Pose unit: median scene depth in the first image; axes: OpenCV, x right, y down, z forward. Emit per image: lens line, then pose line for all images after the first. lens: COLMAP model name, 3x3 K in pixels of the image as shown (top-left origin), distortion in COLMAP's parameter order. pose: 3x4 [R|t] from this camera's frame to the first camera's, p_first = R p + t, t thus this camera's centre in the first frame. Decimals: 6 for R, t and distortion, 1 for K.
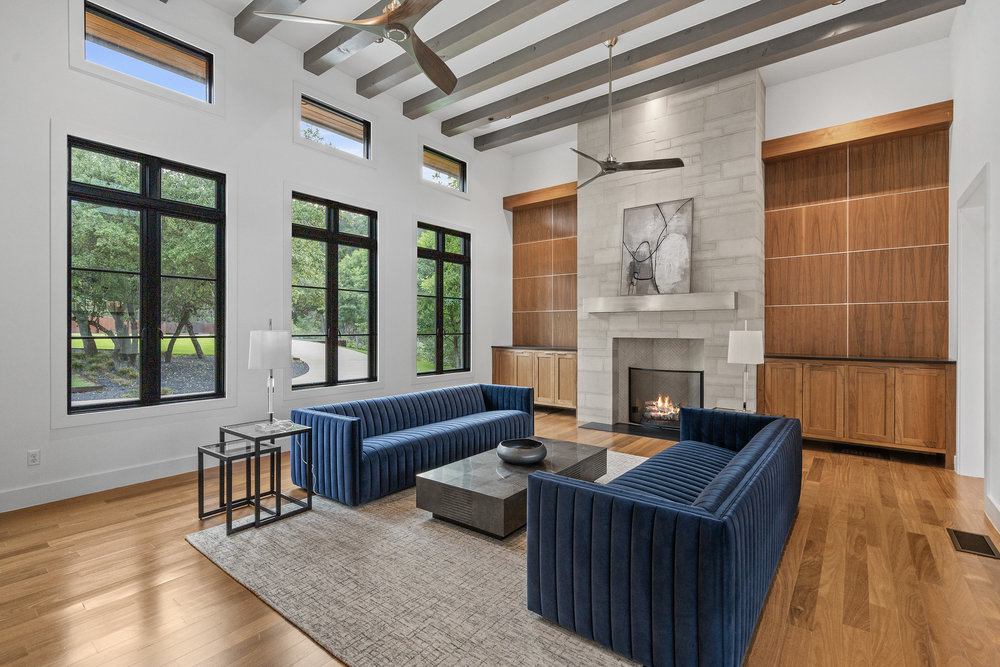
lens RADIAL K [[461.0, 0, 517.1], [0, 461.0, 328.7], [0, 0, 1]] dist [0.005184, 0.002191]
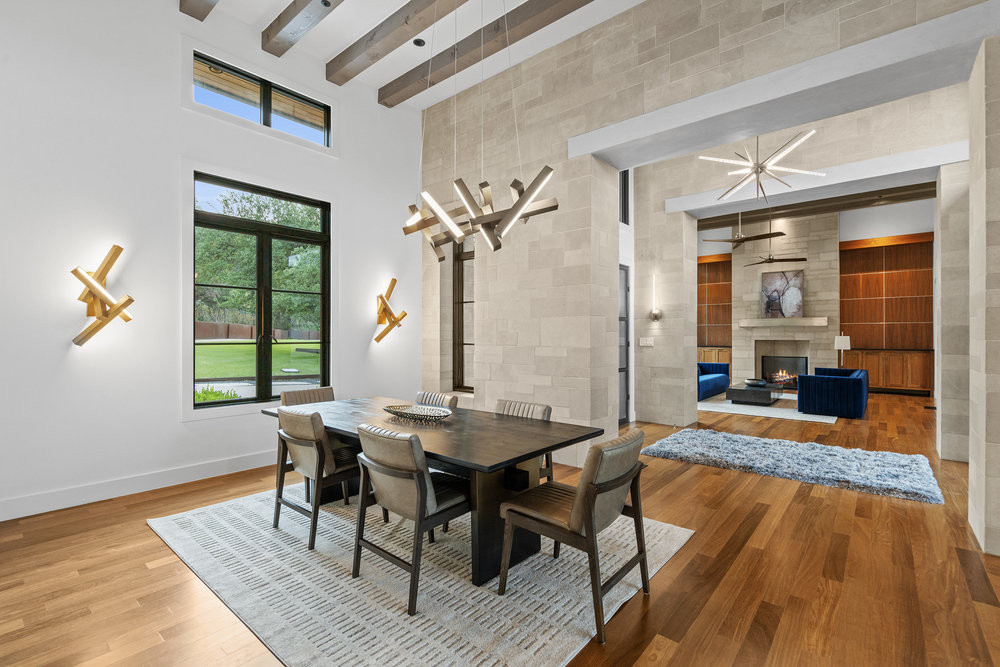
lens RADIAL K [[461.0, 0, 508.2], [0, 461.0, 331.2], [0, 0, 1]] dist [0.005184, 0.002191]
pose [[0.998726, -0.001690, -0.050425, -0.814646], [0.001542, 0.999994, -0.002969, -0.013200], [0.050429, 0.002887, 0.998723, -1.090794]]
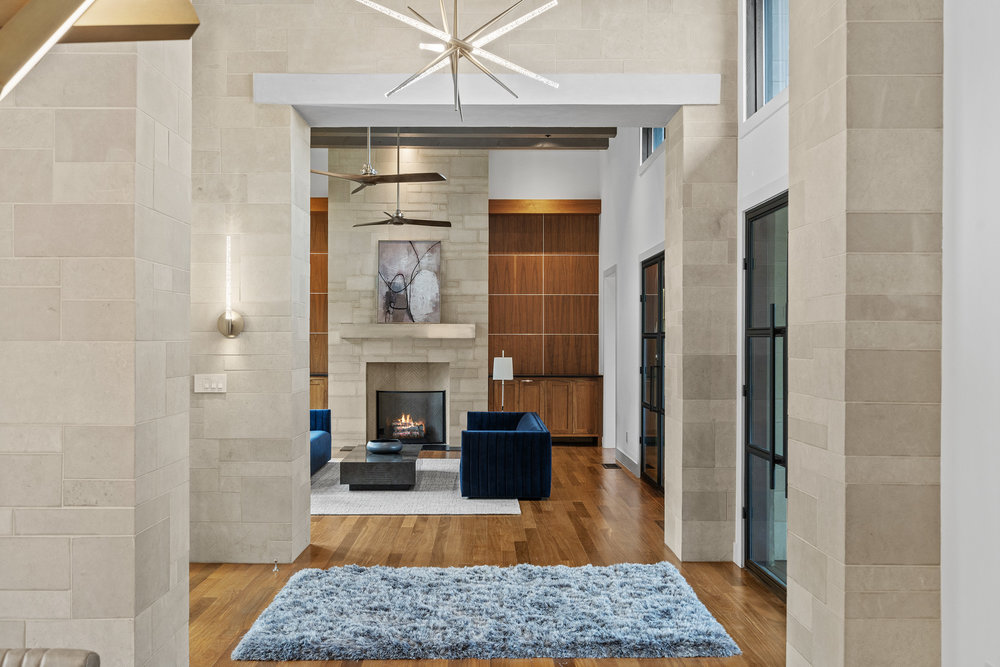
lens RADIAL K [[882.0, 0, 492.0], [0, 882.0, 341.8], [0, 0, 1]] dist [0.017214, -0.032597]
pose [[0.795069, 0.000040, 0.606519, -0.885476], [-0.007425, 0.999926, 0.009667, -0.052987], [-0.606473, -0.012189, 0.795011, -0.869720]]
